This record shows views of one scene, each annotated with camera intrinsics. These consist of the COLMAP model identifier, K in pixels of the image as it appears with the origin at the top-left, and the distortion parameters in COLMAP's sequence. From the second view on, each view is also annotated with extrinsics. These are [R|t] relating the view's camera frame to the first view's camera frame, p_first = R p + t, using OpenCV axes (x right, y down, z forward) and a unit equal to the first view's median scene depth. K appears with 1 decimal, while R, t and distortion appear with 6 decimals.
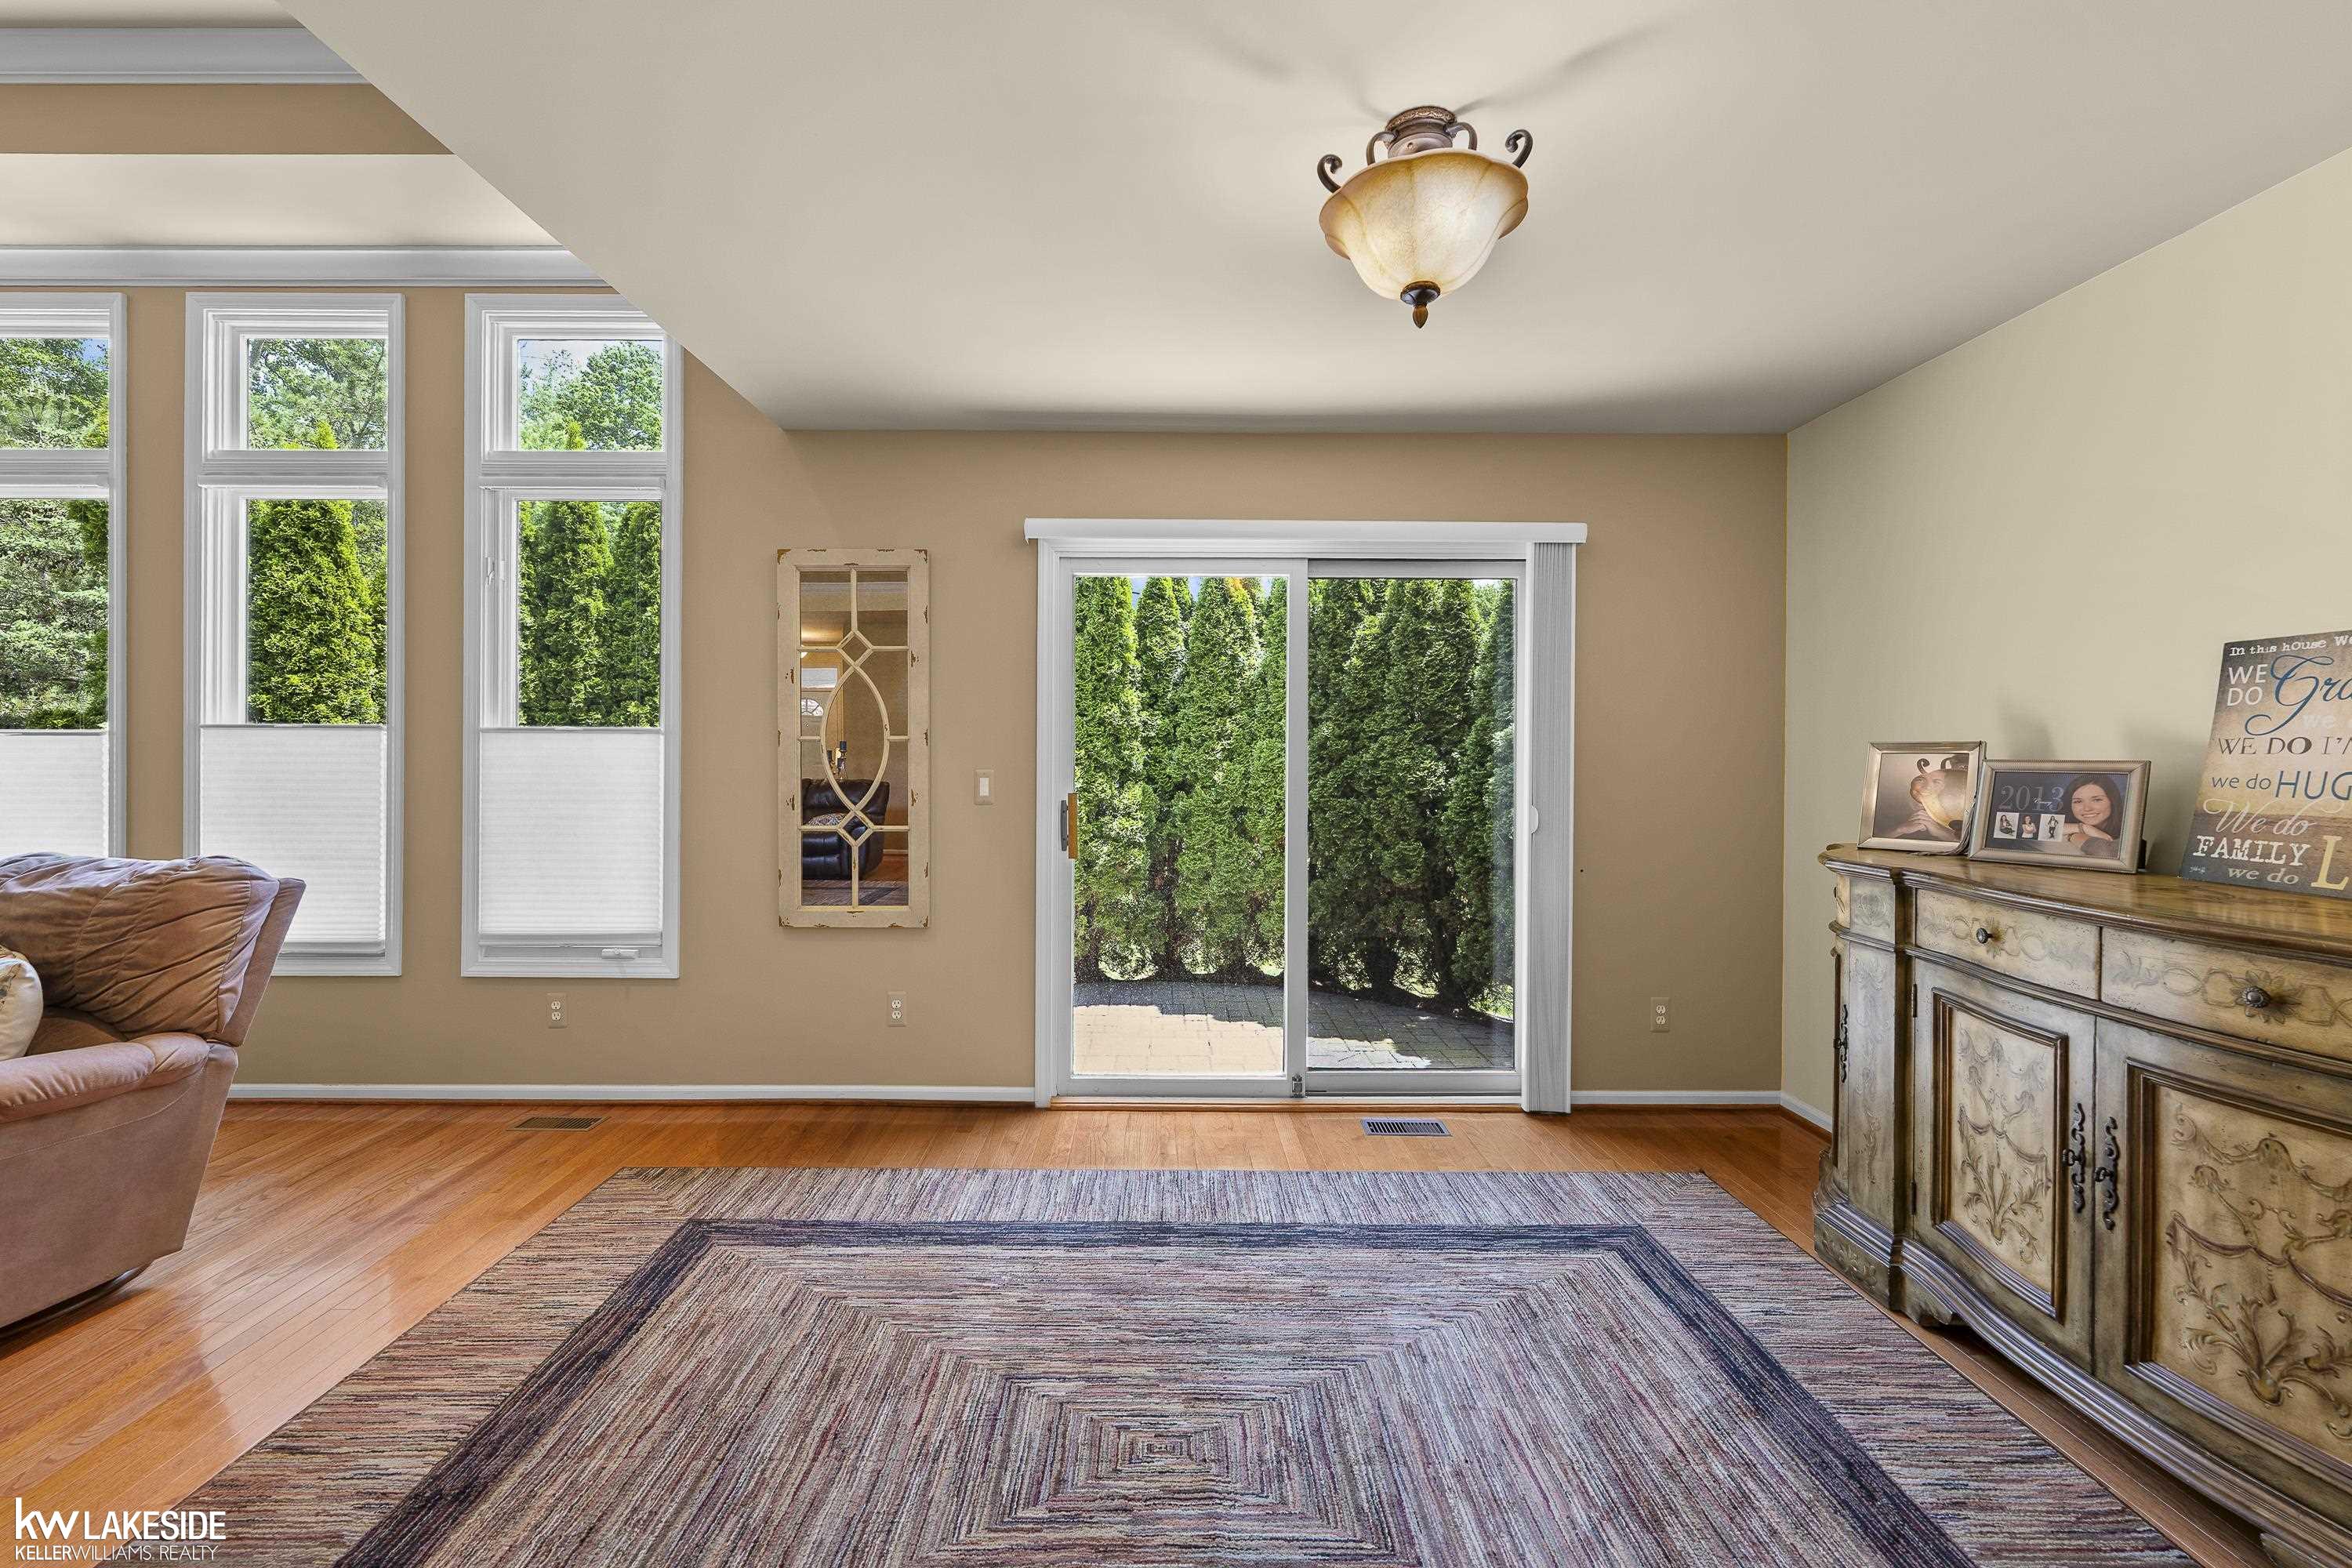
lens RADIAL K [[947.9, 0, 1162.3], [0, 947.9, 759.6], [0, 0, 1]] dist [-0.002621, 0.001041]
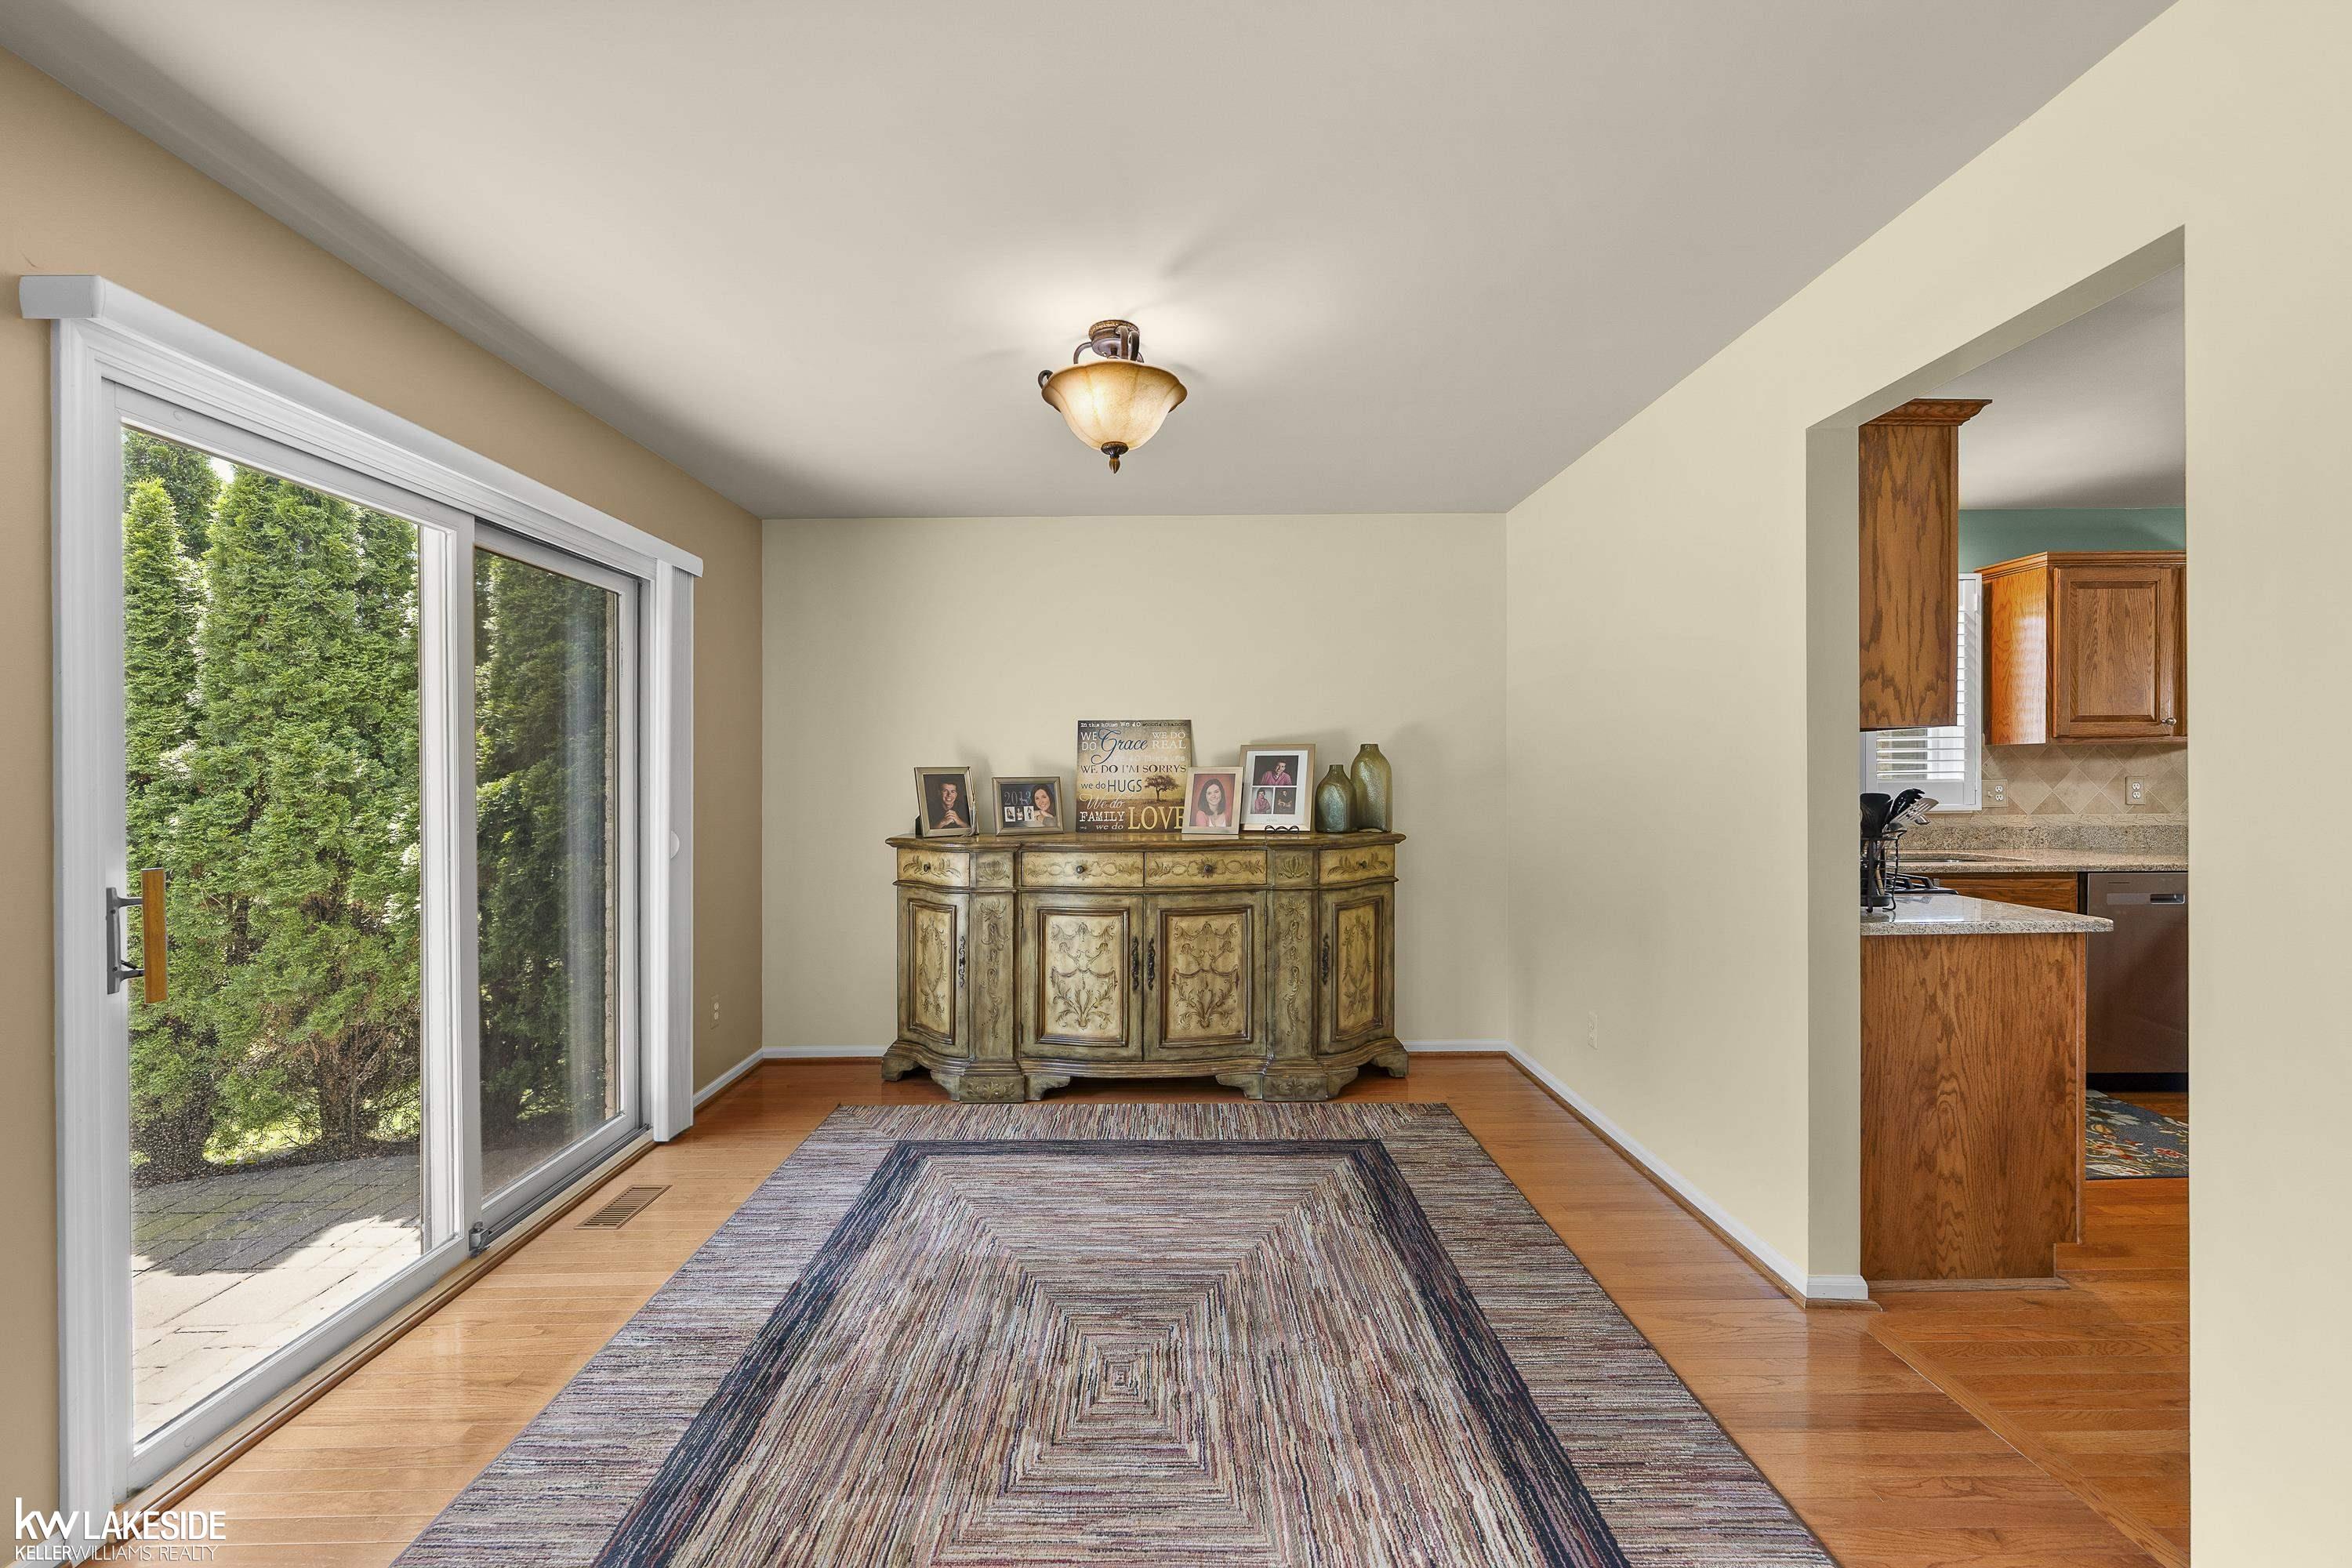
lens RADIAL K [[947.9, 0, 1151.8], [0, 947.9, 782.6], [0, 0, 1]] dist [-0.002621, 0.001041]
pose [[0.001512, -0.013702, 0.999905, -0.871820], [0.014214, 0.999805, 0.013679, -0.009715], [-0.999898, 0.014192, 0.001706, 0.722648]]
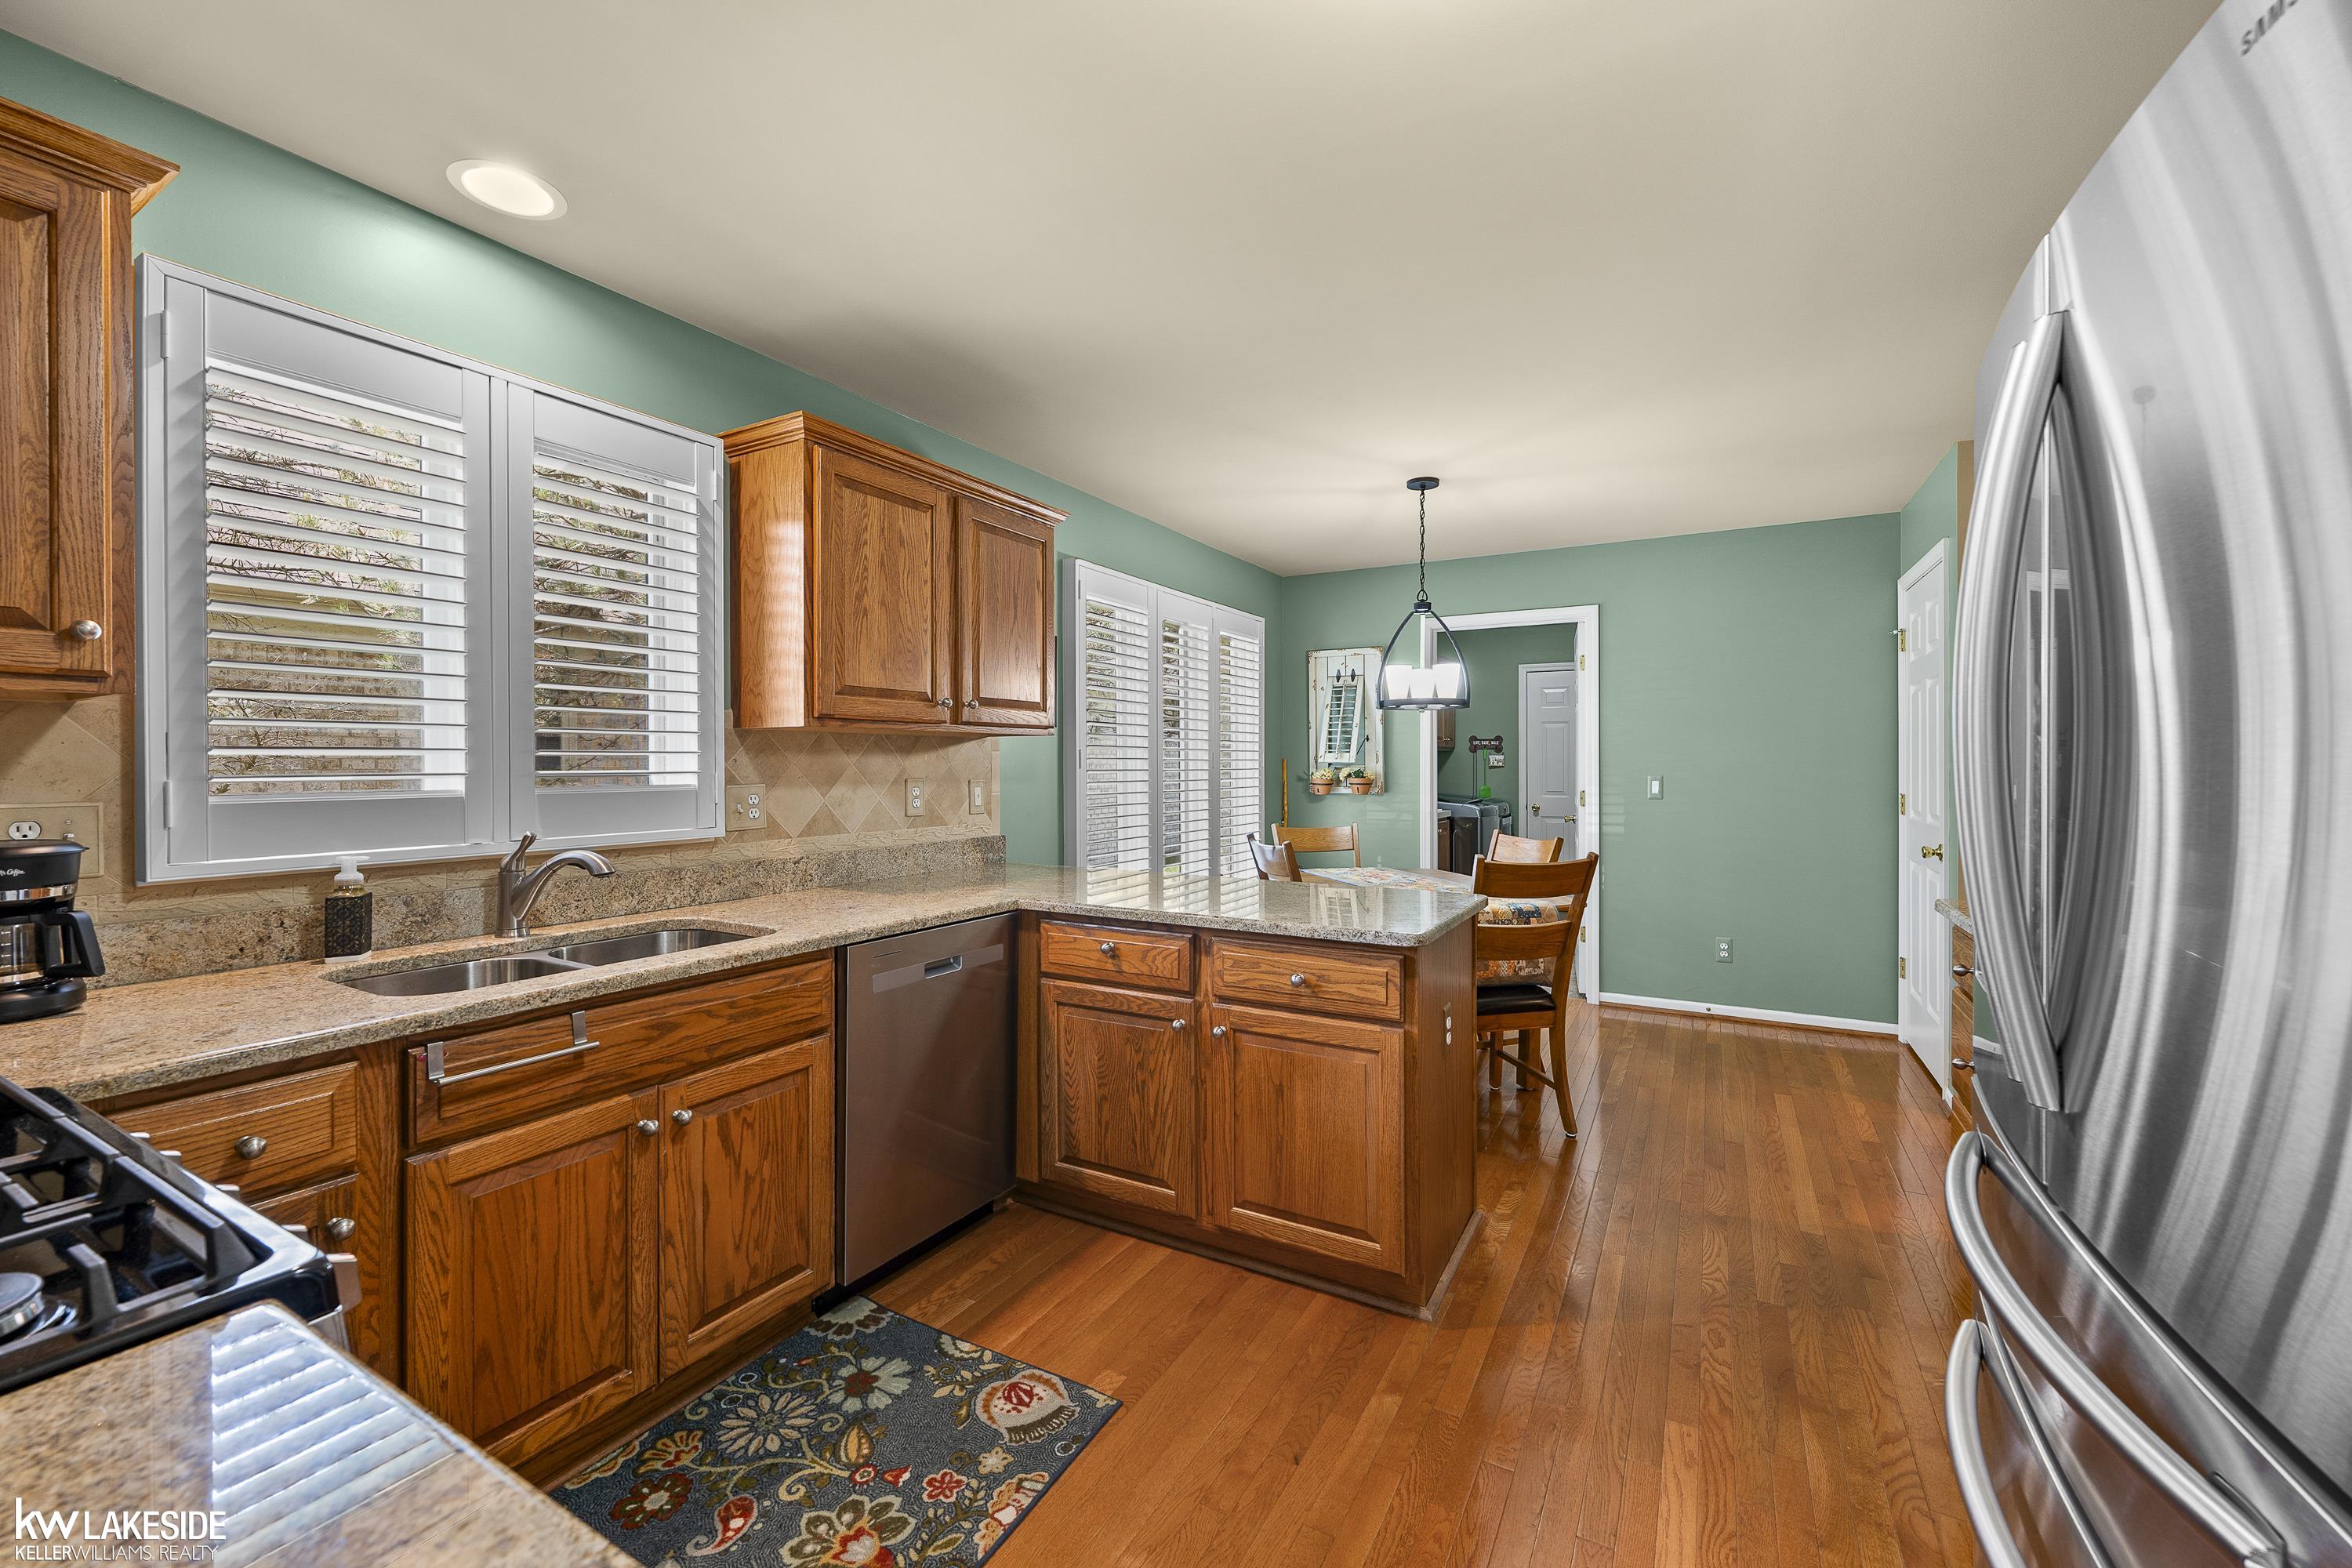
lens RADIAL K [[947.9, 0, 1169.7], [0, 947.9, 770.6], [0, 0, 1]] dist [-0.002621, 0.001041]
pose [[-0.864935, -0.006486, 0.501842, -0.025183], [0.001177, 0.999888, 0.014951, -0.000331], [-0.501882, 0.013523, -0.864830, -0.197907]]
